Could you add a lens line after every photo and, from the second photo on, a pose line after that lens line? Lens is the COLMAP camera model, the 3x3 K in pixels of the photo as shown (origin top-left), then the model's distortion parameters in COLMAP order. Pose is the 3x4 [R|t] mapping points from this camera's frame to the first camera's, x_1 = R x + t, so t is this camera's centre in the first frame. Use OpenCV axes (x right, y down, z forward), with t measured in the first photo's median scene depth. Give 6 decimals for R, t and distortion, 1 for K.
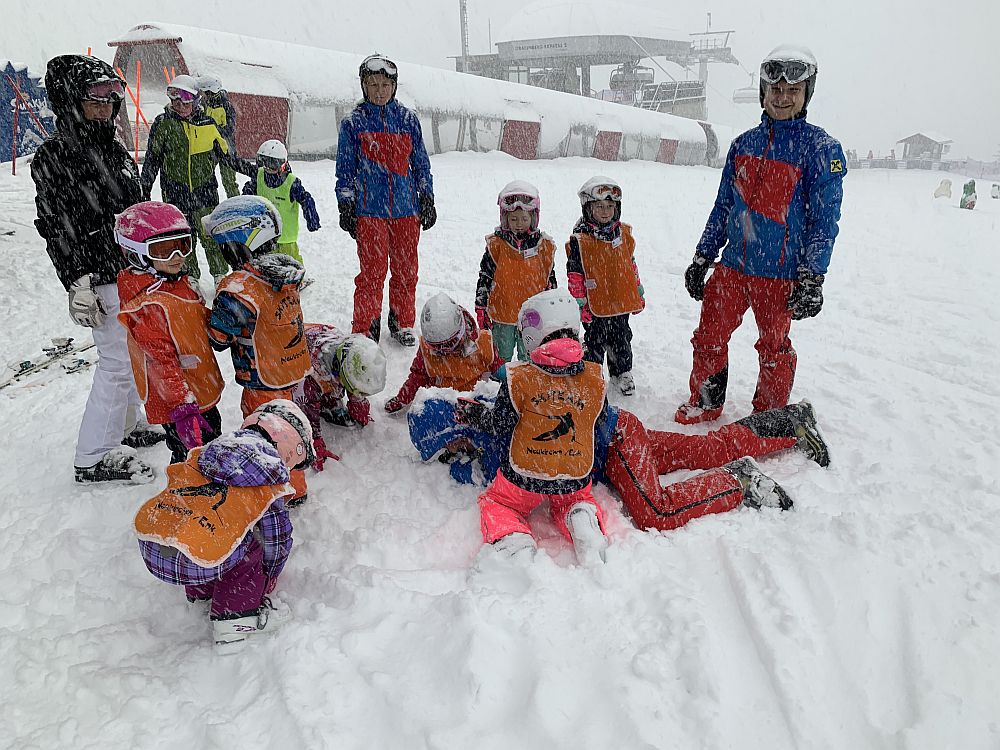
lens RADIAL K [[743.5, 0, 500.0], [0, 743.5, 375.0], [0, 0, 1]] dist [0.057499, -0.115987]
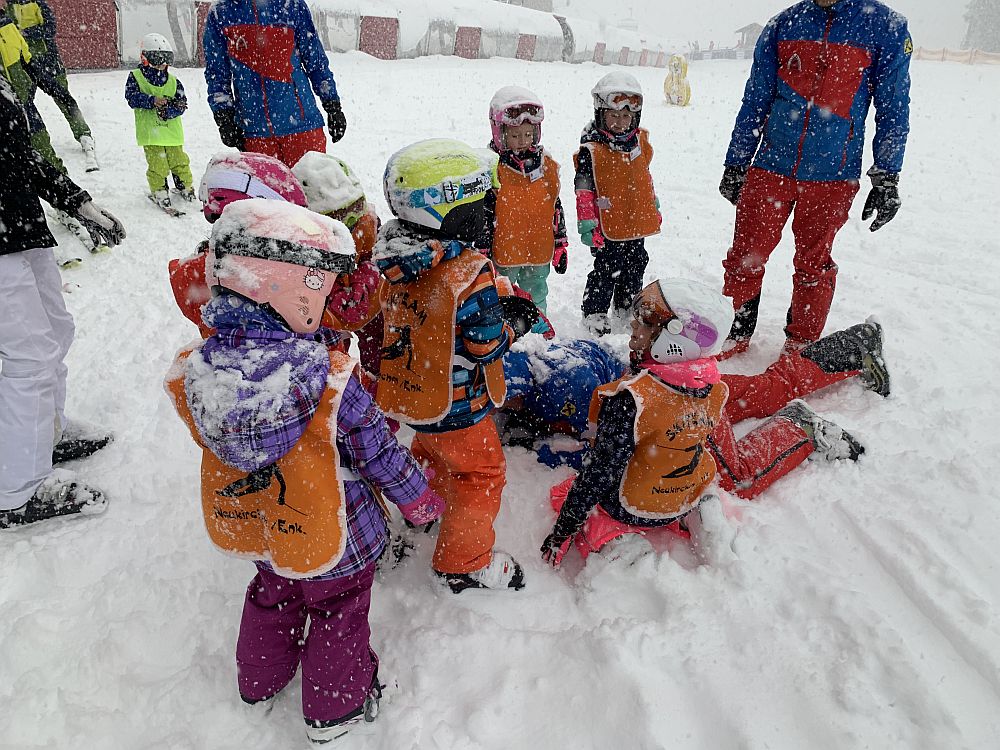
lens RADIAL K [[756.5, 0, 500.0], [0, 756.5, 375.0], [0, 0, 1]] dist [-0.003272, -0.000326]
pose [[0.982318, -0.097796, 0.159648, -0.139585], [0.078834, 0.989507, 0.121081, -0.042068], [-0.169815, -0.106354, 0.979720, 0.151742]]
